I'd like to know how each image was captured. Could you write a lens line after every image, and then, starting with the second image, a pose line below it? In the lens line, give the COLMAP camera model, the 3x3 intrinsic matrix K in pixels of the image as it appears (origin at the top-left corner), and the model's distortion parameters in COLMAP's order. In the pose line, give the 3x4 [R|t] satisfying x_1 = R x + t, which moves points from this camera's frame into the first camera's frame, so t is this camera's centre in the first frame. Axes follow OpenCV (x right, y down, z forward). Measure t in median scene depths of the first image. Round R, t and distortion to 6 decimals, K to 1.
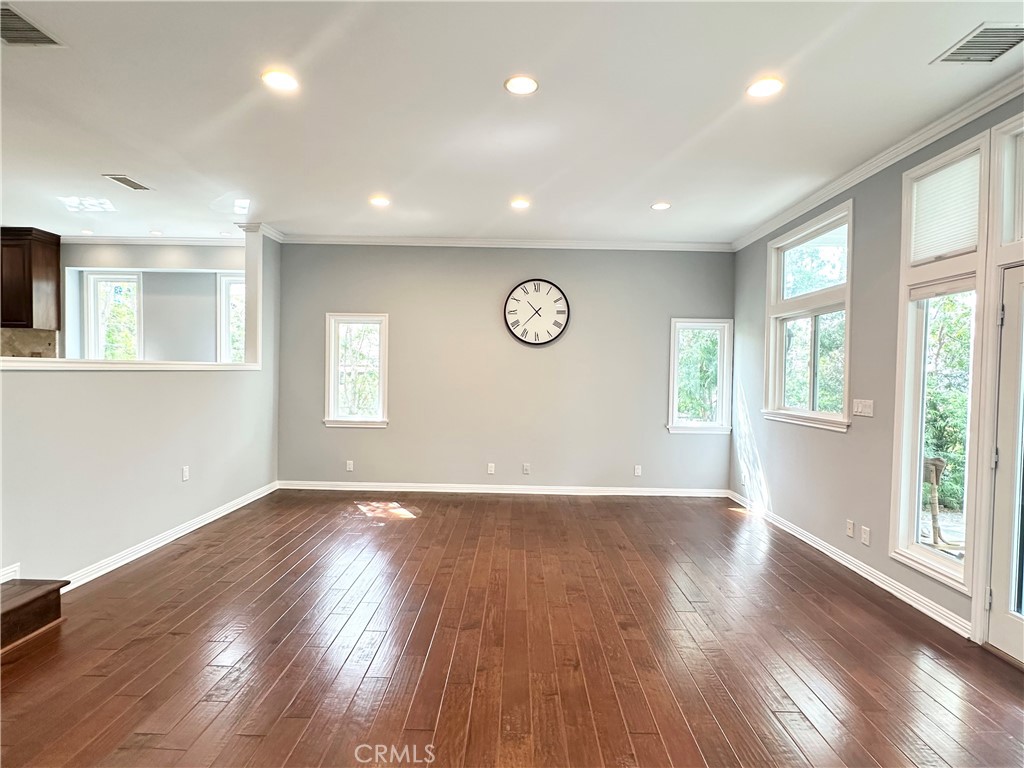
lens RADIAL K [[524.9, 0, 512.0], [0, 524.9, 384.0], [0, 0, 1]] dist [0.000691, 0.000446]
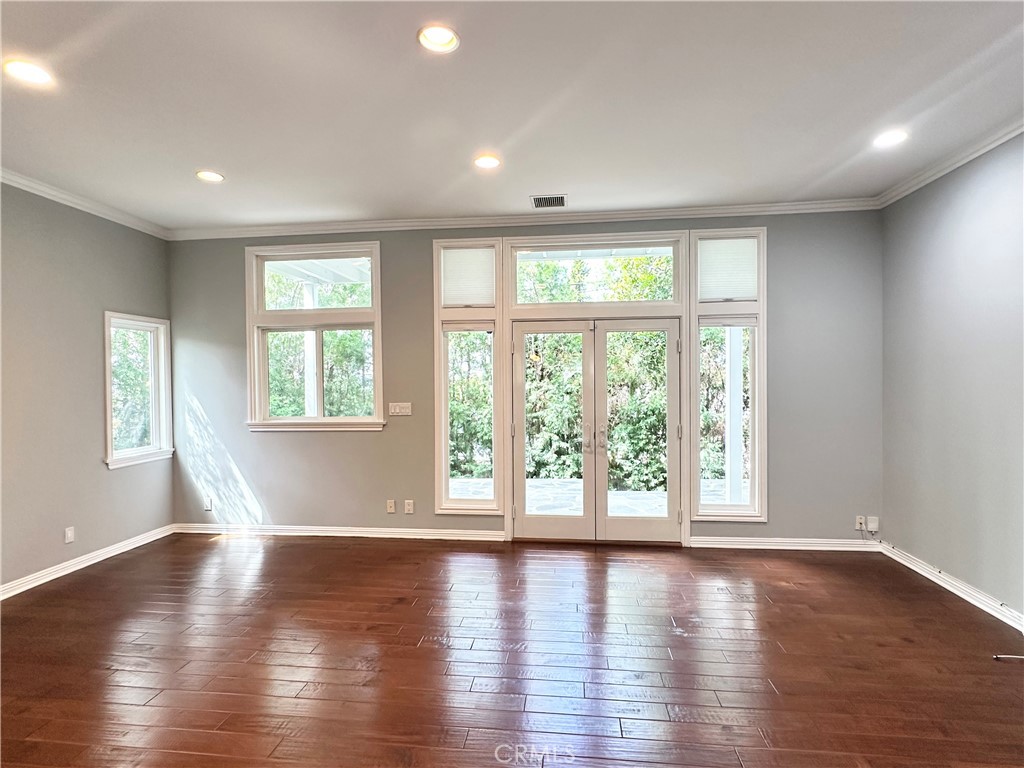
lens RADIAL K [[524.9, 0, 512.0], [0, 524.9, 384.0], [0, 0, 1]] dist [0.000691, 0.000446]
pose [[0.105844, -0.025495, 0.994056, -0.544649], [0.032709, 0.999220, 0.022145, -0.033799], [-0.993845, 0.030170, 0.106596, 0.557127]]
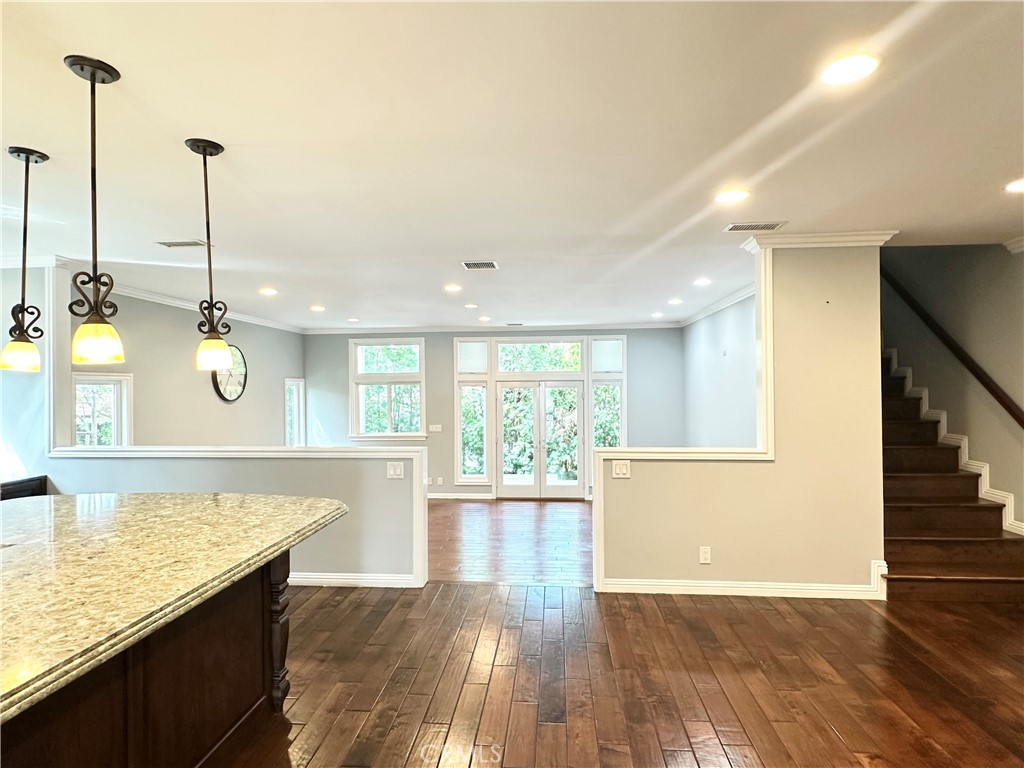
lens RADIAL K [[565.3, 0, 512.0], [0, 565.3, 384.0], [0, 0, 1]] dist [0.001192, 0.000190]
pose [[0.076524, -0.013540, 0.996976, -1.743435], [0.032053, 0.999424, 0.011113, -0.162872], [-0.996552, 0.031106, 0.076914, 0.427793]]
